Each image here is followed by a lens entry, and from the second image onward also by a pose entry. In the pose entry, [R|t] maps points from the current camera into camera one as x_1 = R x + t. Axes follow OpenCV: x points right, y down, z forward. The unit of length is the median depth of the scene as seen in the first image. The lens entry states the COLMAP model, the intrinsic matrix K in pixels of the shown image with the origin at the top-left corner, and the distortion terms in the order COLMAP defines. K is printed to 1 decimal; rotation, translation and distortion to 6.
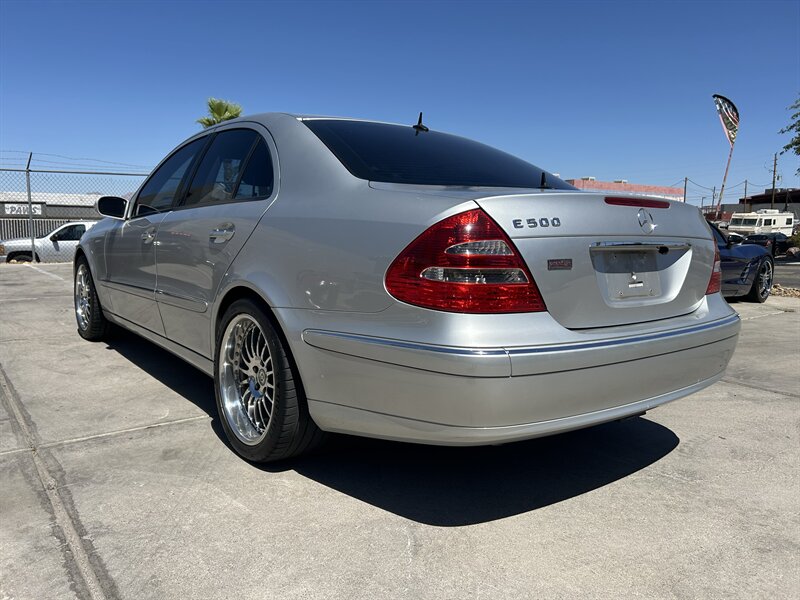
lens RADIAL K [[600.7, 0, 399.4], [0, 600.7, 296.4], [0, 0, 1]] dist [0.027495, -0.020077]
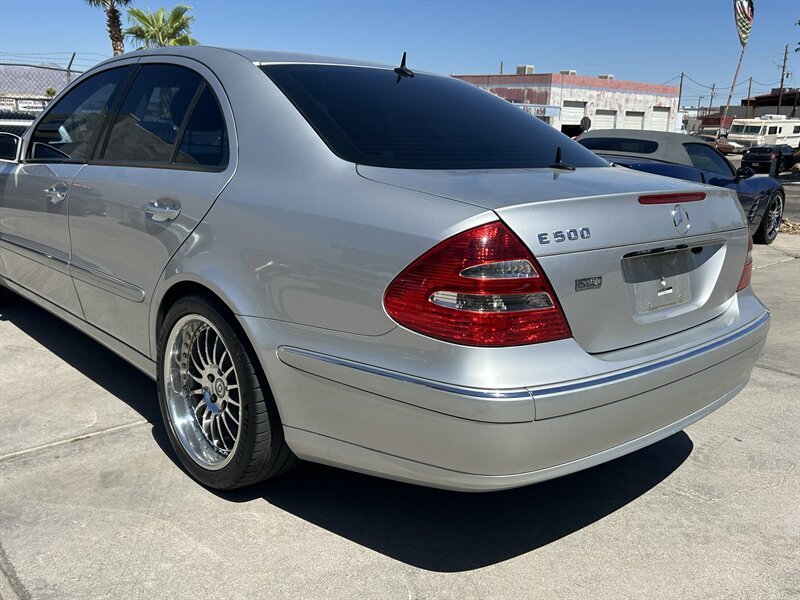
lens RADIAL K [[727.0, 0, 395.7], [0, 727.0, 295.8], [0, 0, 1]] dist [0.016246, 0.000000]
pose [[0.996775, -0.001753, 0.080223, -0.073800], [-0.007263, 0.993686, 0.111965, -0.121811], [-0.079913, -0.112187, 0.990469, -0.006834]]
